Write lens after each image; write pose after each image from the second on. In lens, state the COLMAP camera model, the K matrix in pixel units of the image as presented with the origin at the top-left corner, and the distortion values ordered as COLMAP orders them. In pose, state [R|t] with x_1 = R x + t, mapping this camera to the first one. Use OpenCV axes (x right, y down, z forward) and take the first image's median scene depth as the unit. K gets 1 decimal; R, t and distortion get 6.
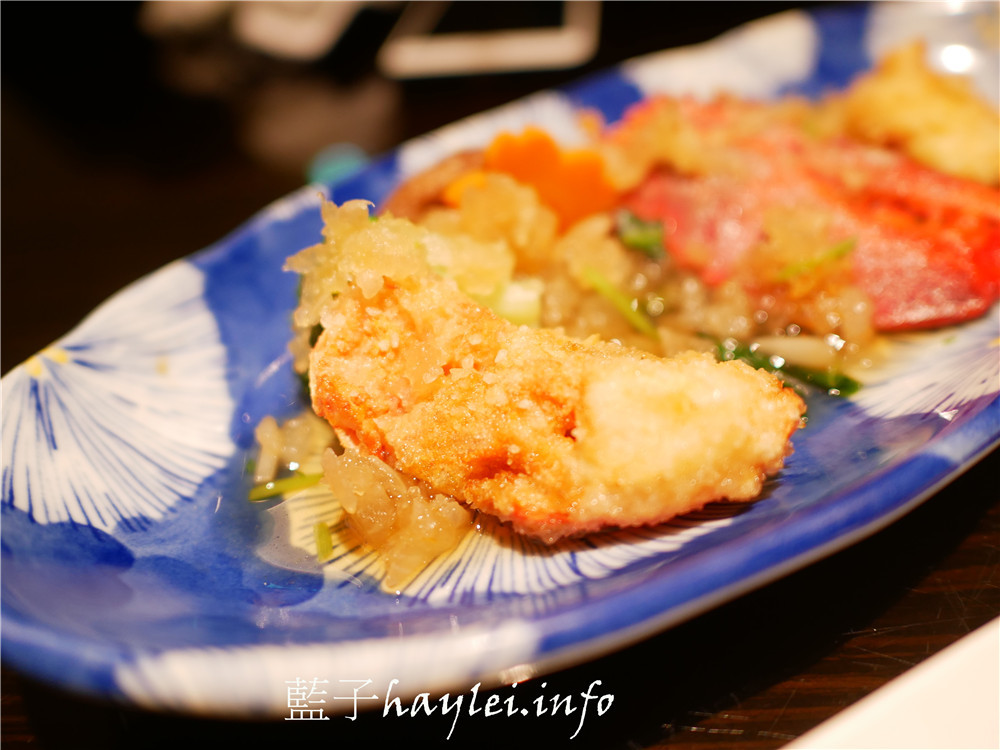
lens RADIAL K [[827.1, 0, 500.0], [0, 827.1, 375.0], [0, 0, 1]] dist [-0.007762, -0.005801]
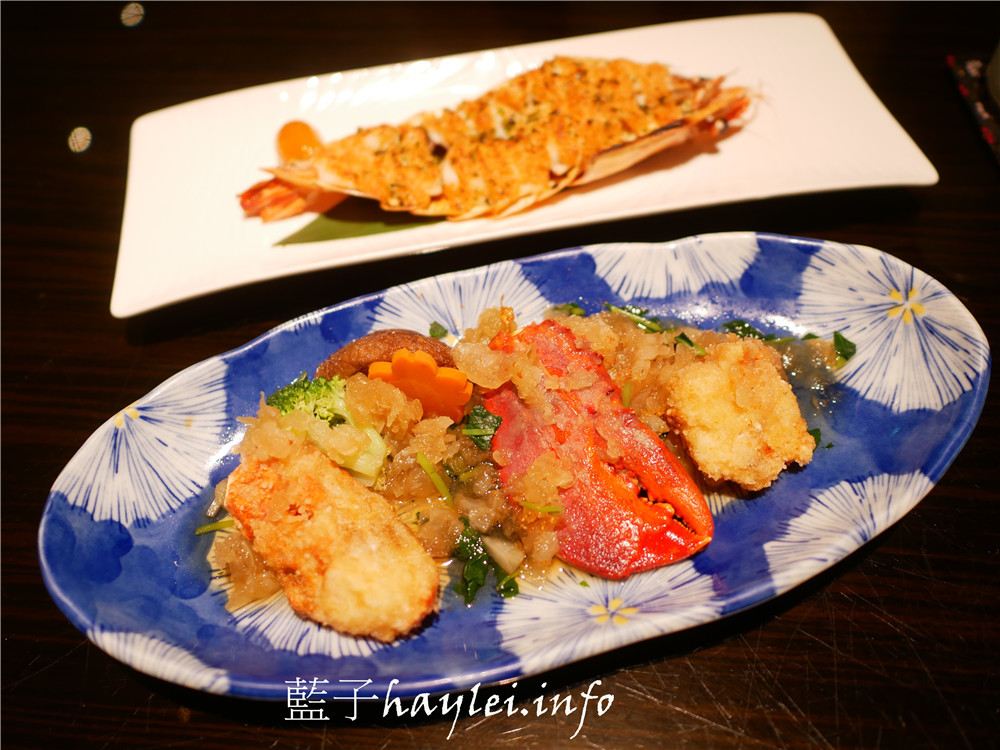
lens RADIAL K [[827.1, 0, 500.0], [0, 827.1, 375.0], [0, 0, 1]] dist [-0.007762, -0.005801]
pose [[0.917932, 0.346332, -0.193531, 0.658509], [-0.269657, 0.902447, 0.335968, -1.096631], [0.291008, -0.256209, 0.921776, -0.556528]]
